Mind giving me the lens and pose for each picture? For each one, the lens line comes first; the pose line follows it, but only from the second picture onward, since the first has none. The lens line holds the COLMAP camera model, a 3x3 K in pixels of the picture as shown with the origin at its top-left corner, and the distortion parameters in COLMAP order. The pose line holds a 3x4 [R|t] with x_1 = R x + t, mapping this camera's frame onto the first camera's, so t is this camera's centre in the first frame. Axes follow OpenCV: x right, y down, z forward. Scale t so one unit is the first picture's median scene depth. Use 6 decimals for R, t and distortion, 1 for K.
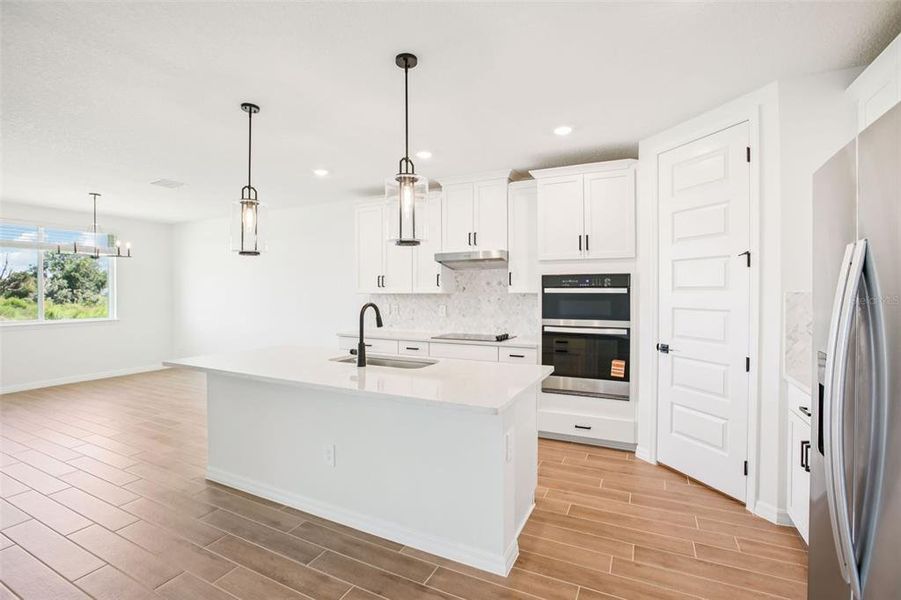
lens RADIAL K [[406.8, 0, 447.5], [0, 406.8, 294.1], [0, 0, 1]] dist [-0.029200, 0.003876]
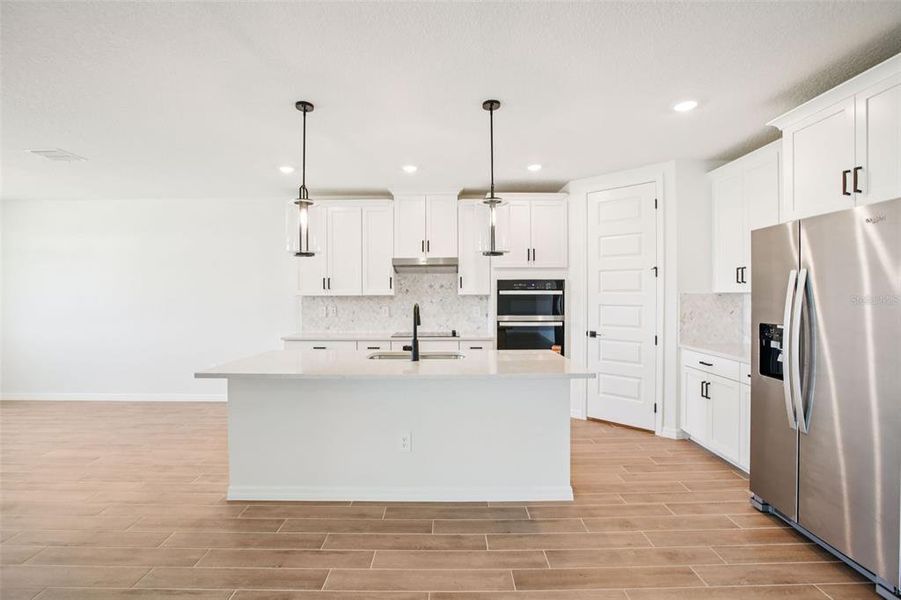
lens RADIAL K [[406.8, 0, 447.9], [0, 406.8, 298.2], [0, 0, 1]] dist [-0.029200, 0.003876]
pose [[0.896784, -0.006754, 0.442416, -0.483539], [0.004840, 0.999973, 0.005455, 0.001098], [-0.442441, -0.002751, 0.896793, -0.027173]]
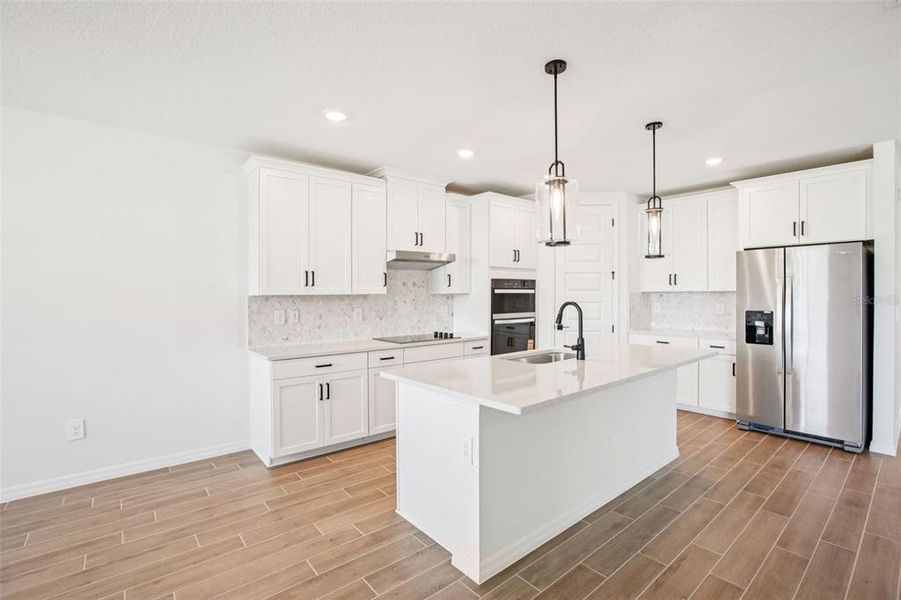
lens RADIAL K [[406.8, 0, 448.1], [0, 406.8, 298.7], [0, 0, 1]] dist [-0.029200, 0.003876]
pose [[0.408481, -0.012122, 0.912686, -1.047240], [0.007971, 0.999921, 0.009713, 0.001017], [-0.912732, 0.003308, 0.408545, 0.685105]]
